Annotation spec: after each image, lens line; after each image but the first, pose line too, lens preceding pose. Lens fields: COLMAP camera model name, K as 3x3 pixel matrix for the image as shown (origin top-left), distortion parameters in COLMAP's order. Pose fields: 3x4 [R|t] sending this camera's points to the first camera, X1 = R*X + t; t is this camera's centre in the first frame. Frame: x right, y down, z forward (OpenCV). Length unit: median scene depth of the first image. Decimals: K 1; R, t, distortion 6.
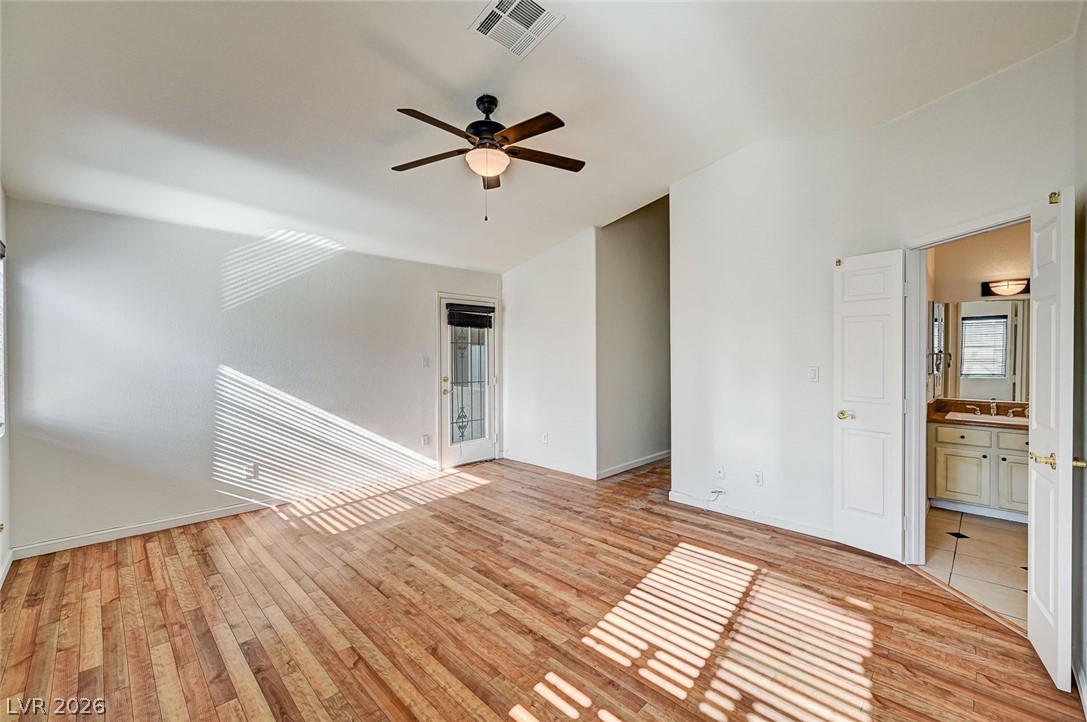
lens RADIAL K [[452.9, 0, 543.4], [0, 452.9, 354.8], [0, 0, 1]] dist [0.001476, 0.000167]
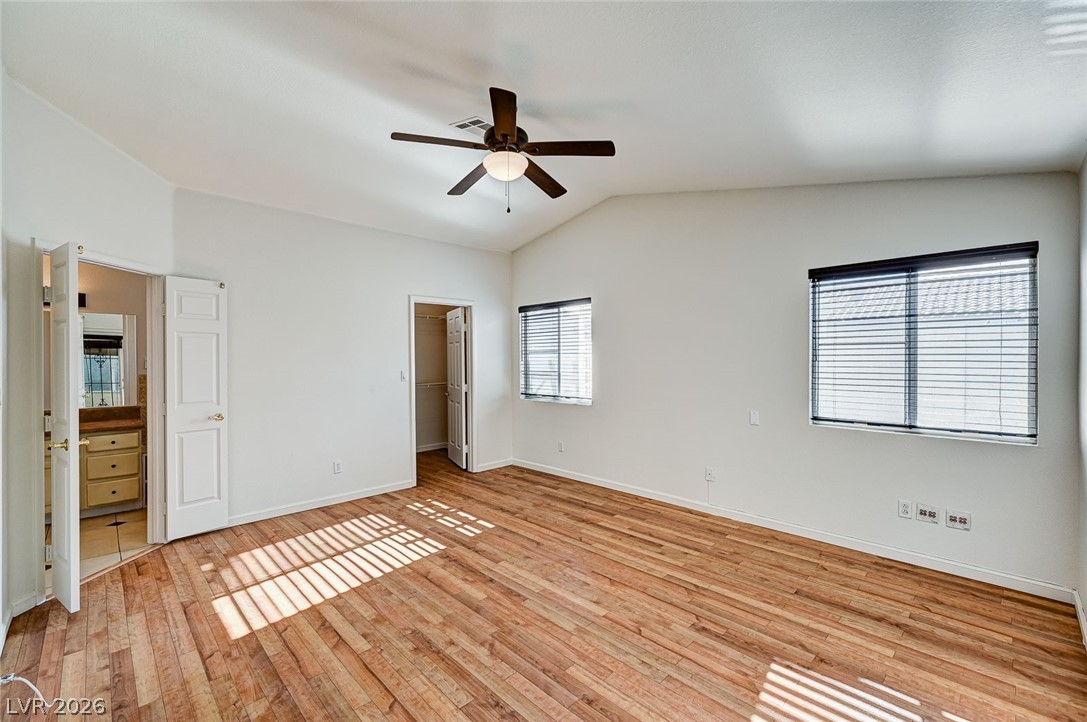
lens RADIAL K [[453.6, 0, 548.0], [0, 453.6, 363.3], [0, 0, 1]] dist [-0.000277, -0.000283]
pose [[-0.999954, 0.009409, 0.001678, -0.211456], [0.009430, 0.999870, 0.013052, -0.013723], [-0.001555, 0.013067, -0.999913, 1.950724]]
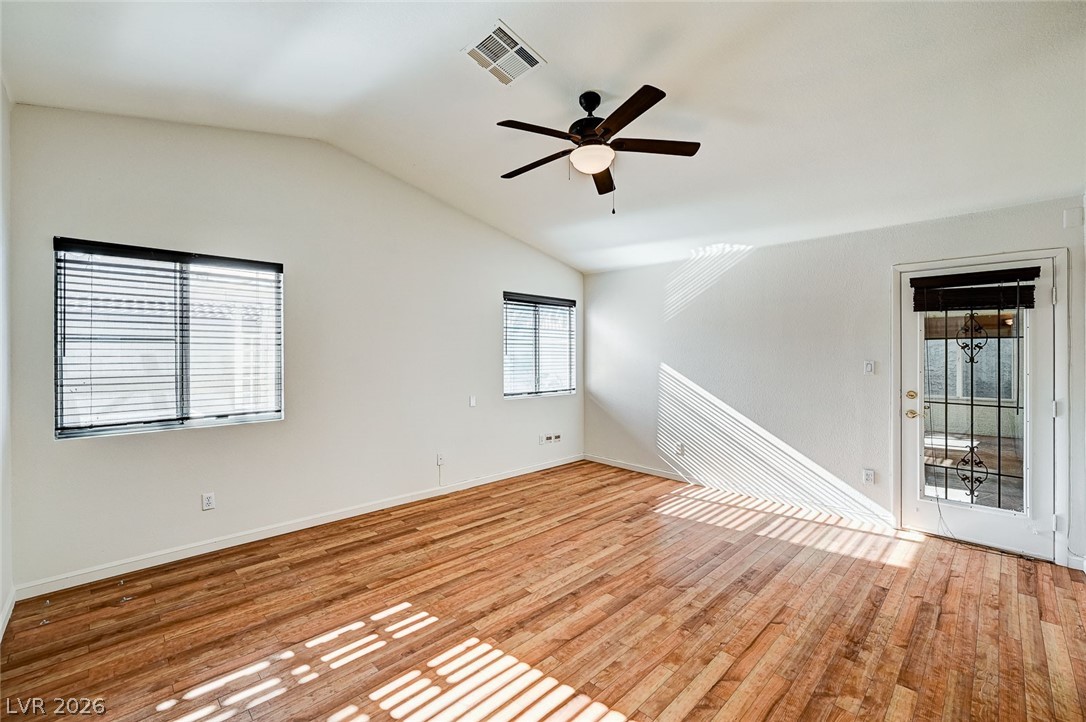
lens RADIAL K [[452.5, 0, 542.9], [0, 452.5, 354.8], [0, 0, 1]] dist [0.001476, 0.000167]
pose [[-0.008174, 0.005743, -0.999950, 0.842242], [-0.003792, 0.999976, 0.005774, -0.010306], [0.999959, 0.003839, -0.008152, 0.888714]]
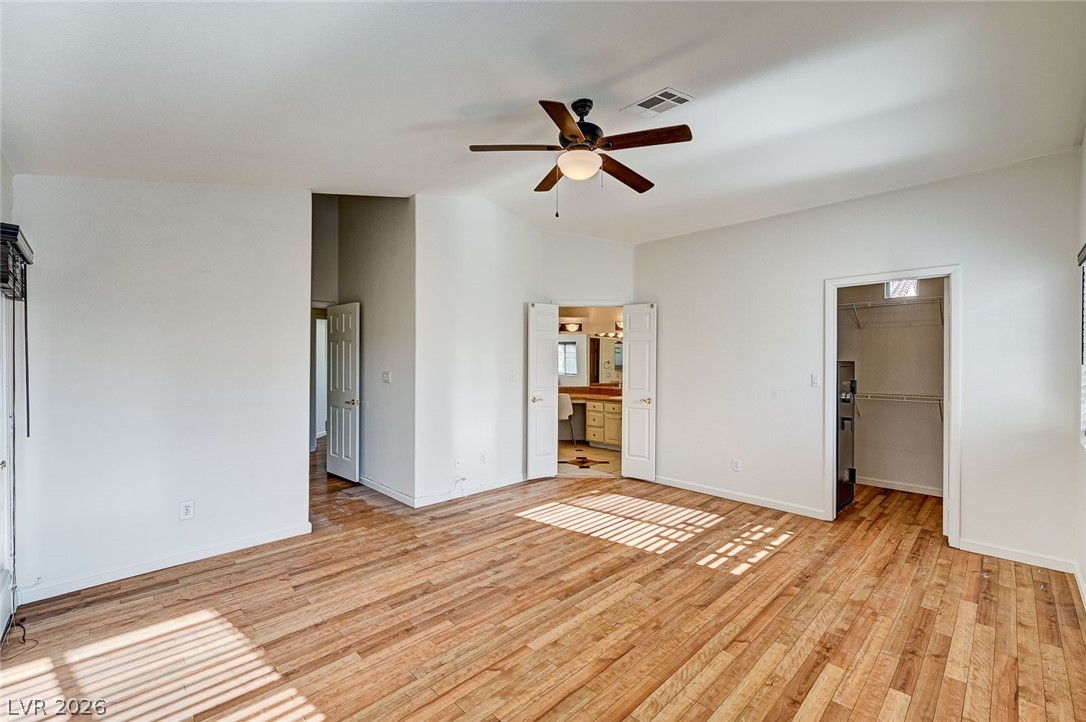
lens RADIAL K [[453.2, 0, 547.5], [0, 453.2, 363.3], [0, 0, 1]] dist [-0.000277, -0.000283]
pose [[0.002395, 0.000915, 0.999997, -1.087397], [0.001625, 0.999998, -0.000919, -0.000510], [-0.999996, 0.001628, 0.002394, 1.049077]]
